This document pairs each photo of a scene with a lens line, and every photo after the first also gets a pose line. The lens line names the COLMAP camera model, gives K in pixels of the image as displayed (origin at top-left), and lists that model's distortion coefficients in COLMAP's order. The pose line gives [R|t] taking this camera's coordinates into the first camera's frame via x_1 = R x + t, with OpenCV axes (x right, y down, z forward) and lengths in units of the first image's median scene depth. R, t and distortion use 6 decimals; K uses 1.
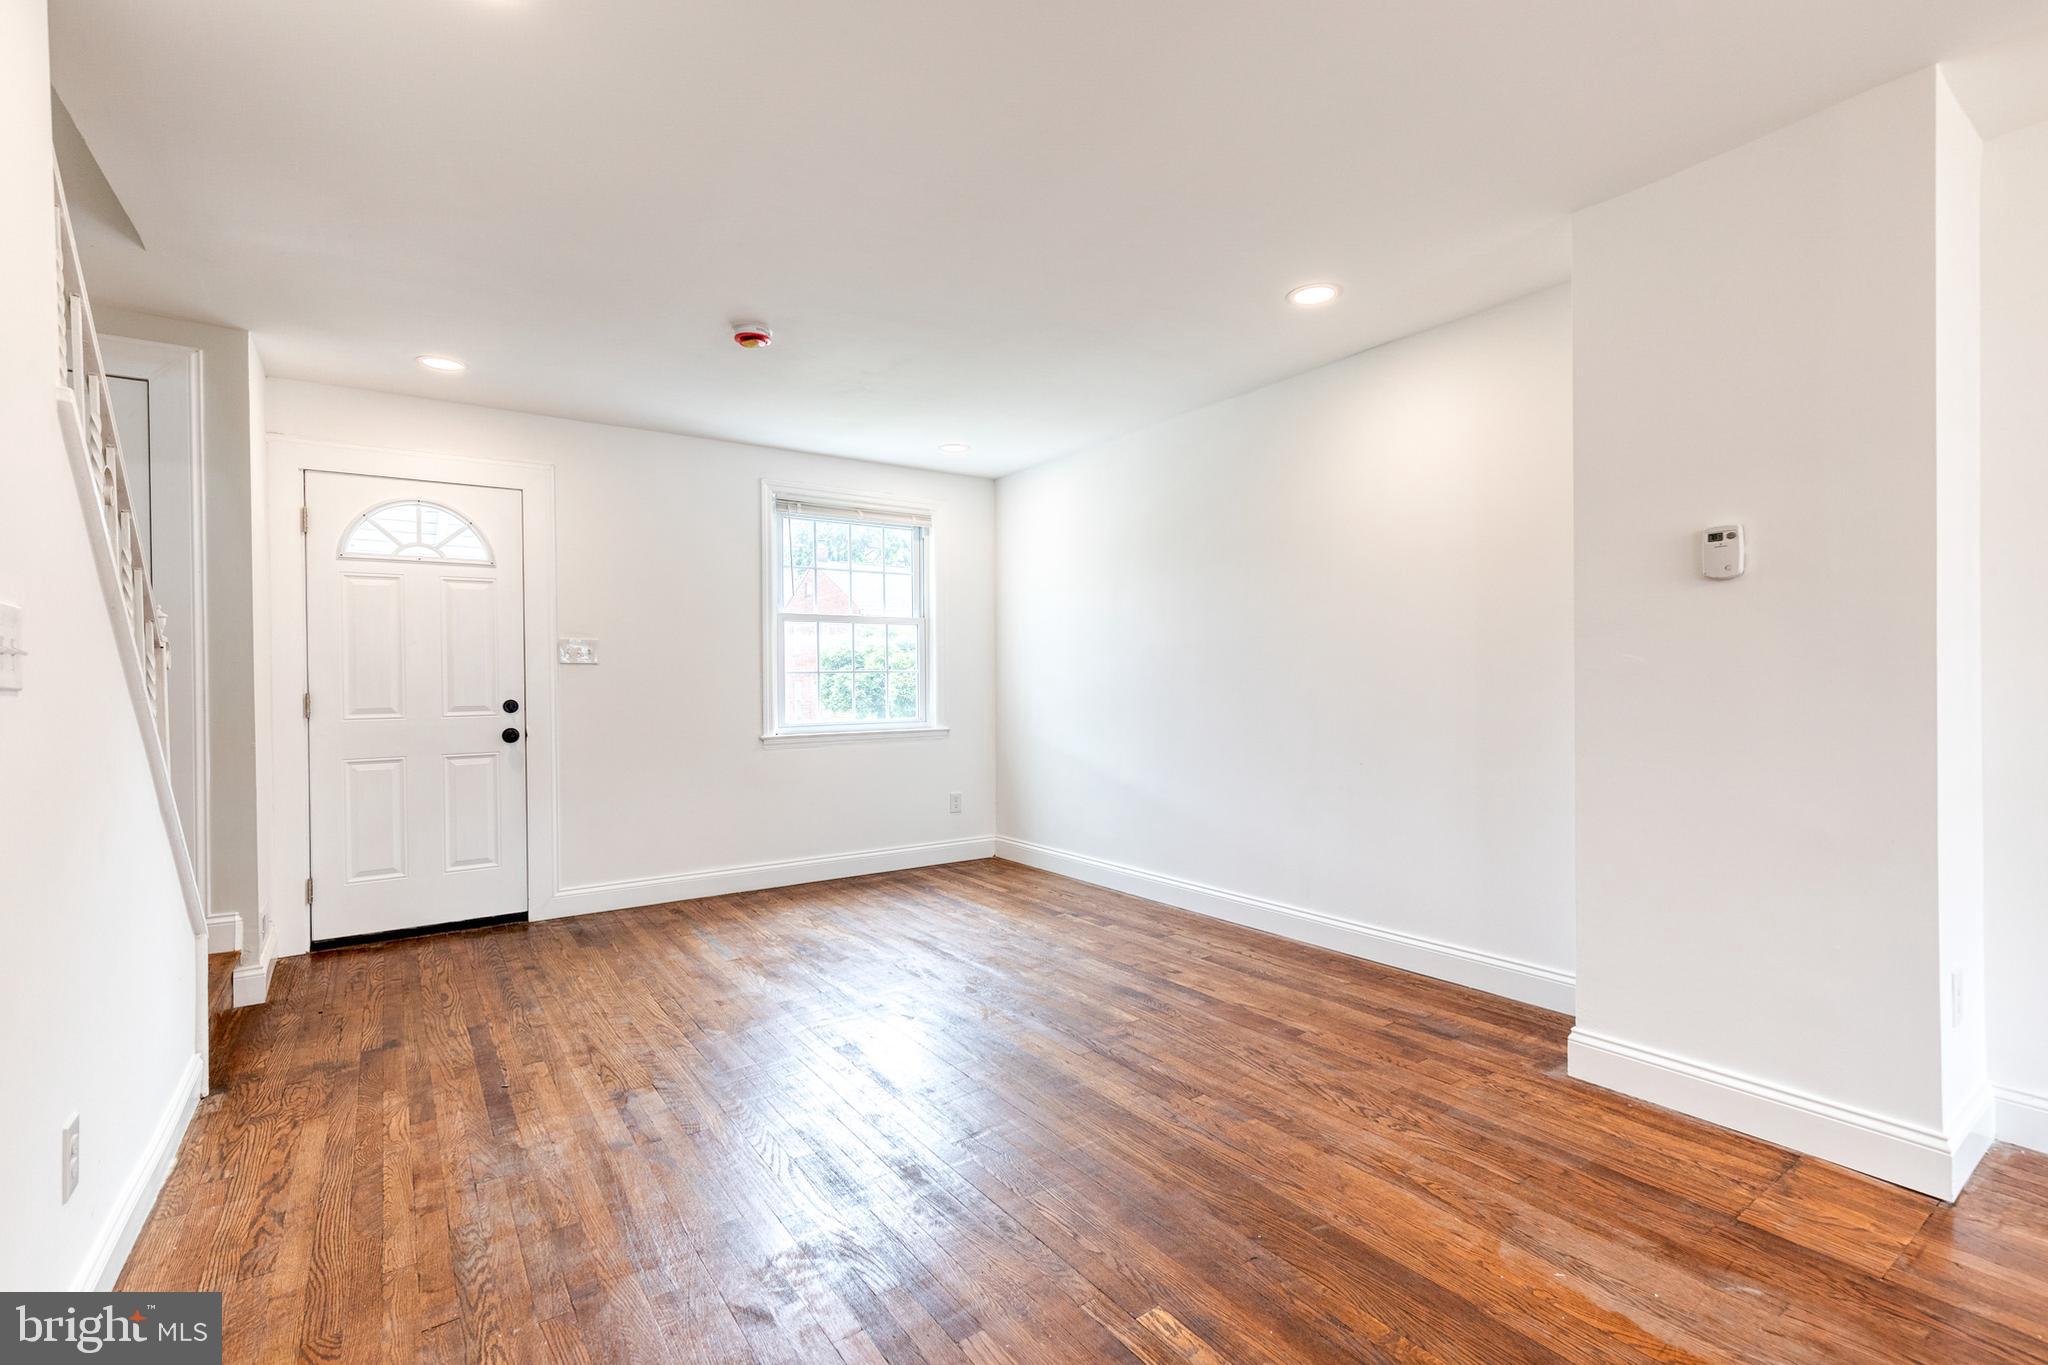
lens RADIAL K [[923.1, 0, 1032.9], [0, 923.1, 677.7], [0, 0, 1]] dist [0.003891, -0.000824]
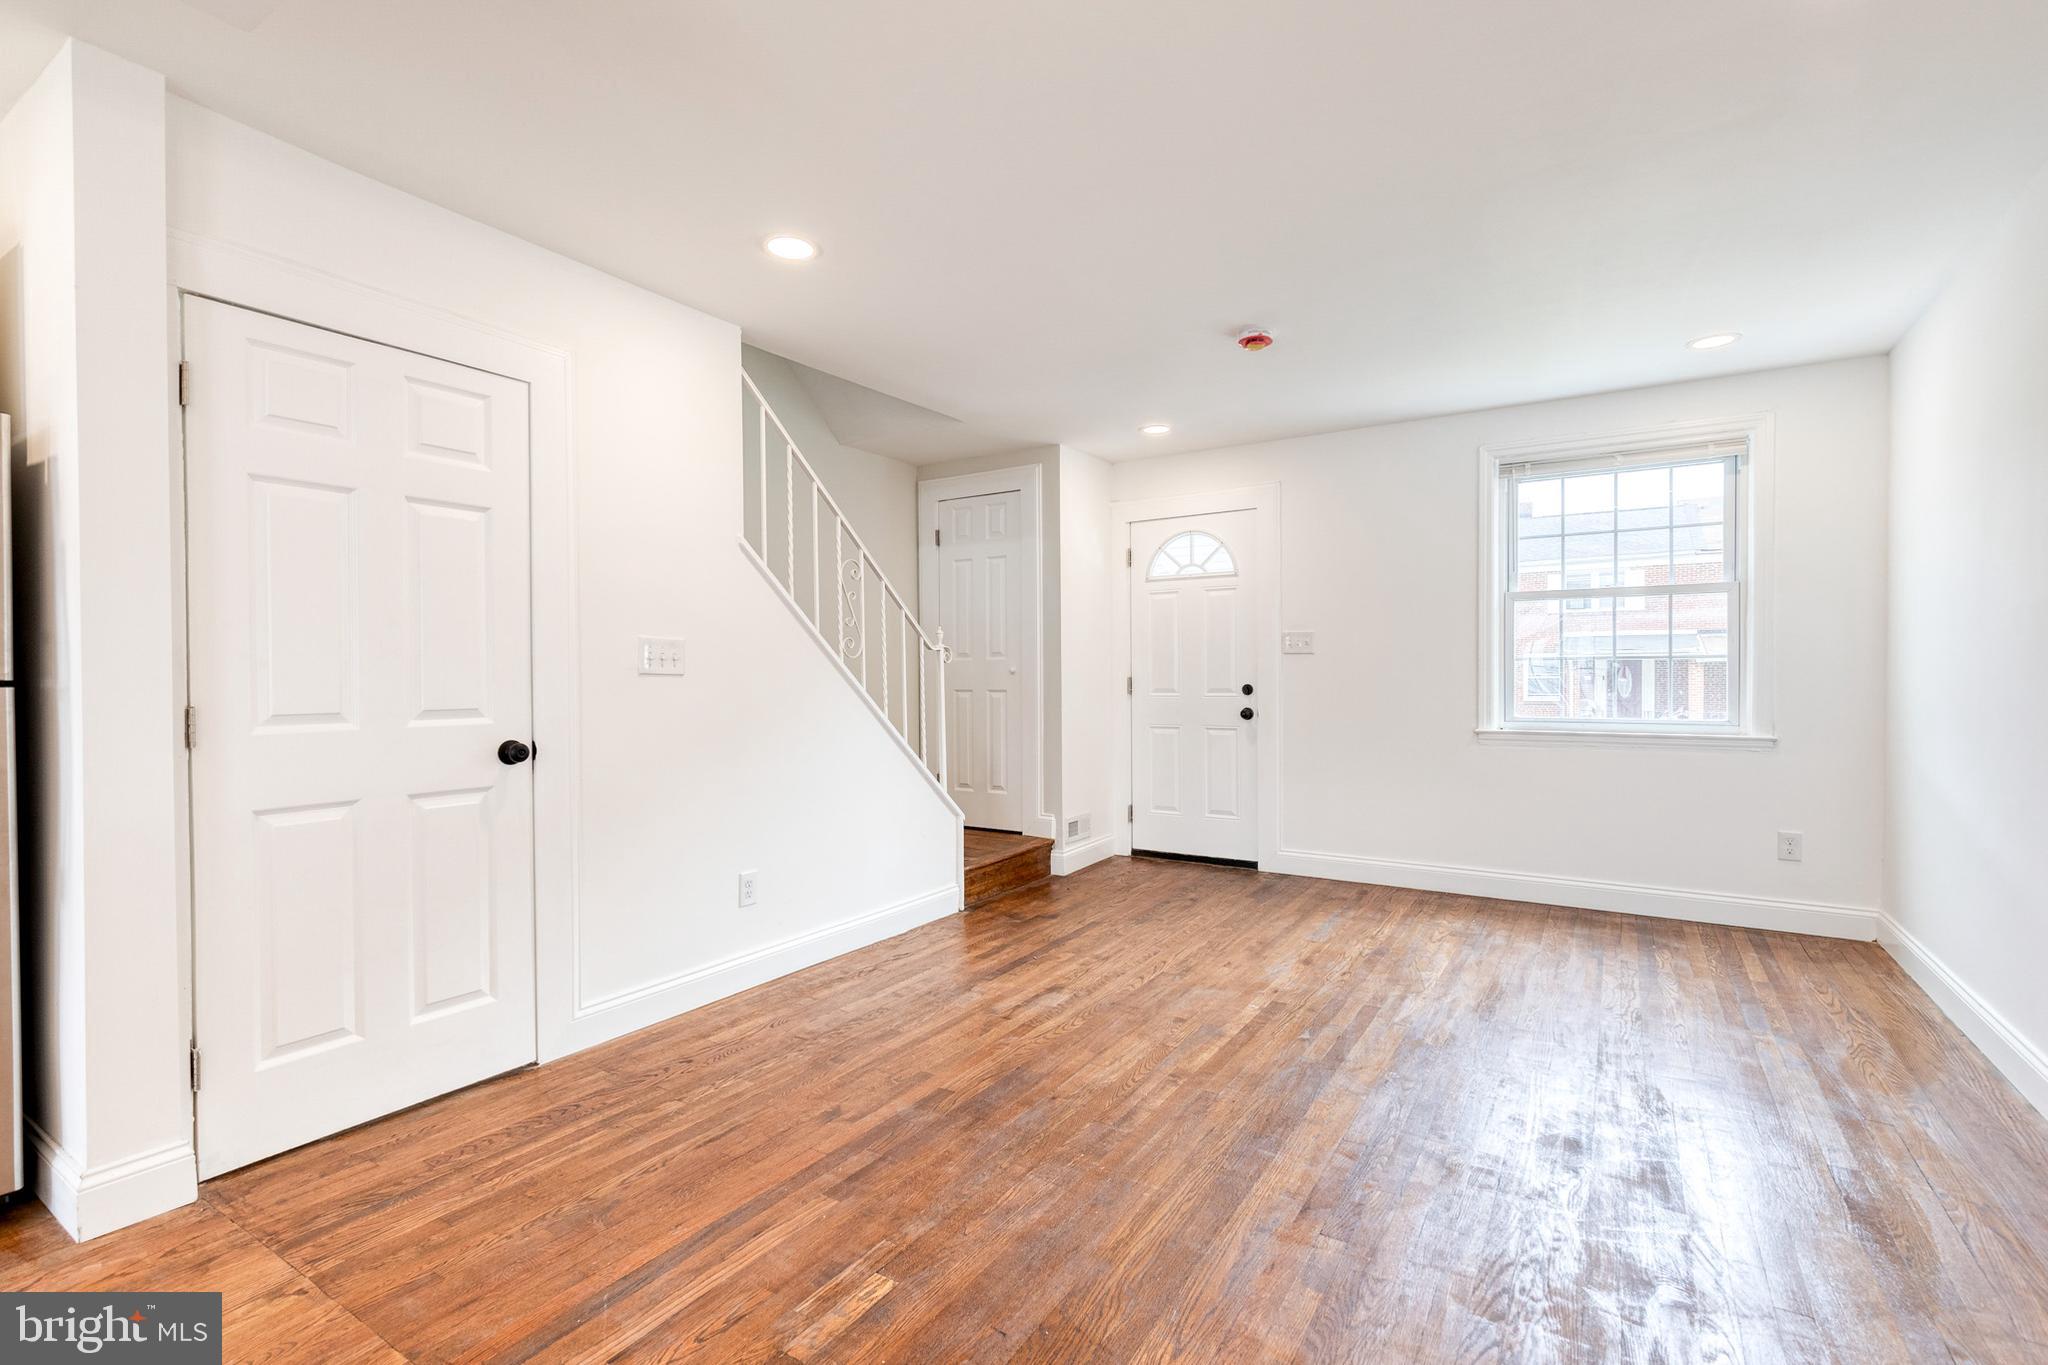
lens RADIAL K [[923.1, 0, 1064.2], [0, 923.1, 692.1], [0, 0, 1]] dist [0.003891, -0.000824]
pose [[0.387221, 0.025905, -0.921623, 0.470311], [0.003609, 0.999555, 0.029612, -0.002814], [0.921980, -0.014793, 0.386956, 0.322657]]
